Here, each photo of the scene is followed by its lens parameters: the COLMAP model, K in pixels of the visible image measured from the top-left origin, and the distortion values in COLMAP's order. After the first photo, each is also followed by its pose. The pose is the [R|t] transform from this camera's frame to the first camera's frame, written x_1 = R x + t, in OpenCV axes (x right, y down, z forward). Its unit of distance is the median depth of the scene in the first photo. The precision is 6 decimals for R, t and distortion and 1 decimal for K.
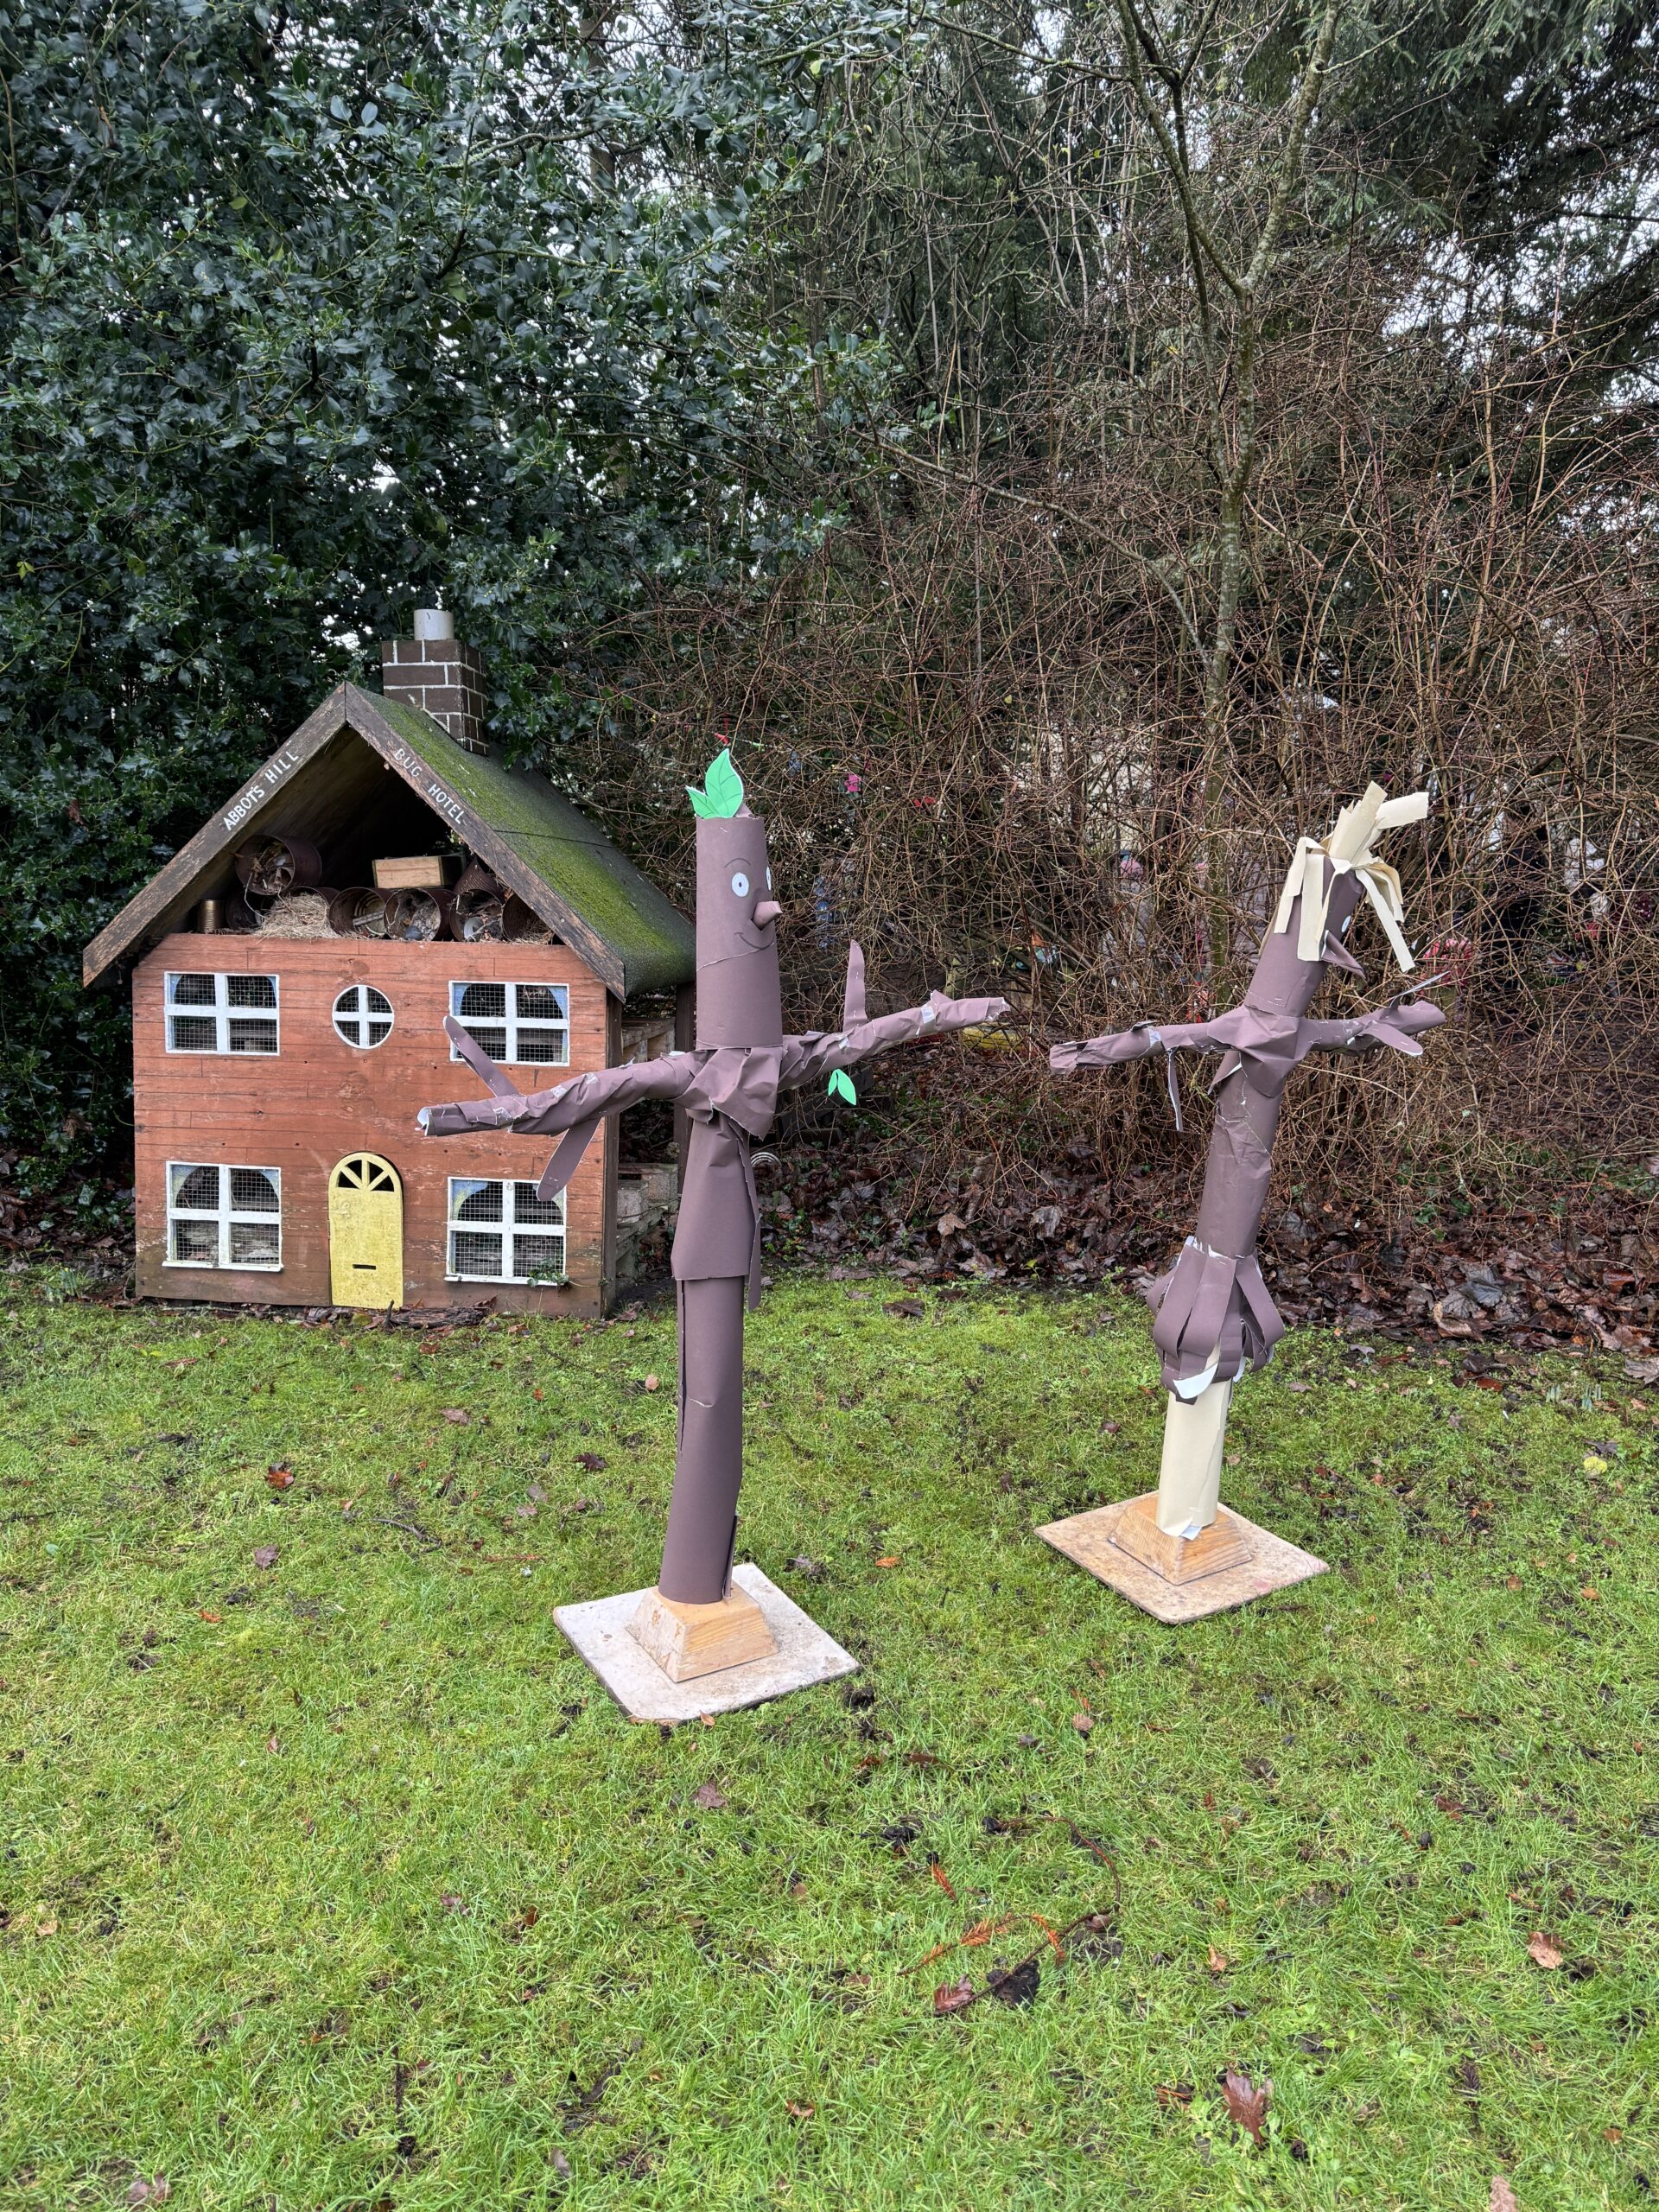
lens RADIAL K [[1560.9, 0, 829.5], [0, 1560.9, 1106.0], [0, 0, 1]] dist [0.190438, -0.370549]
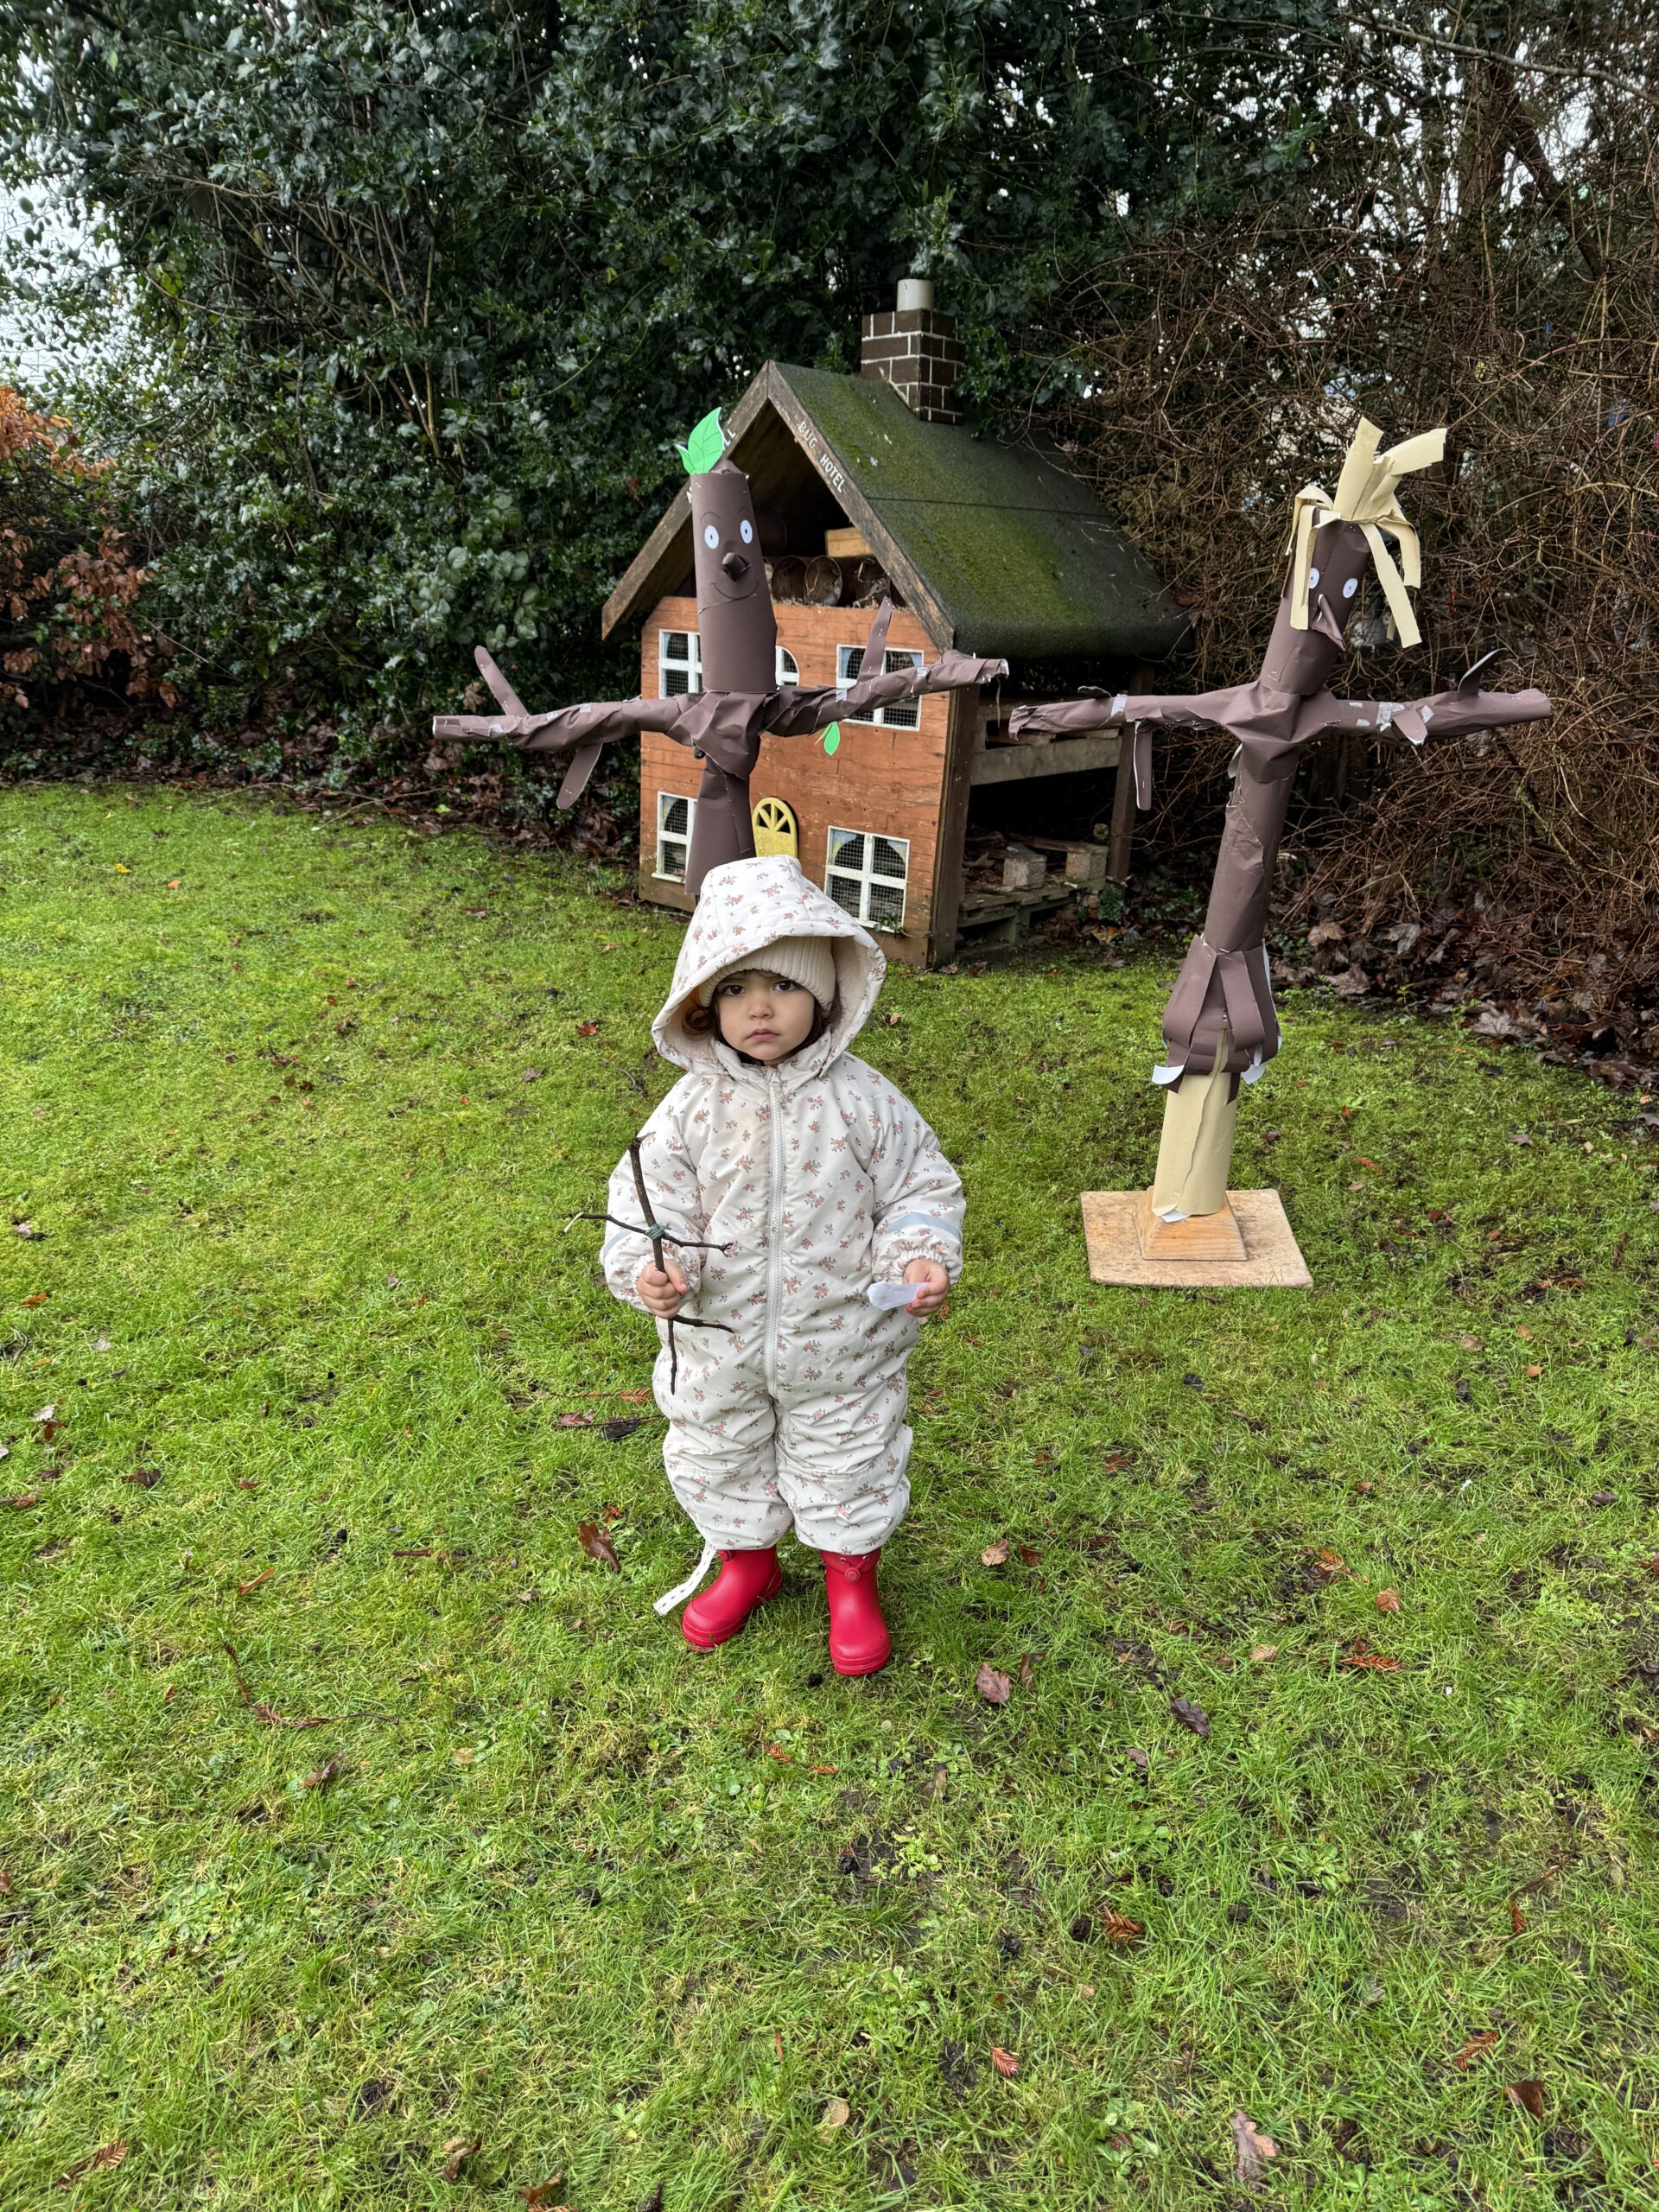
lens RADIAL K [[1560.9, 0, 829.5], [0, 1560.9, 1106.0], [0, 0, 1]] dist [0.190438, -0.370549]
pose [[0.819341, 0.192572, -0.539997, 0.419623], [-0.091990, 0.973854, 0.207715, 0.006344], [0.565878, -0.120515, 0.815634, 0.044977]]
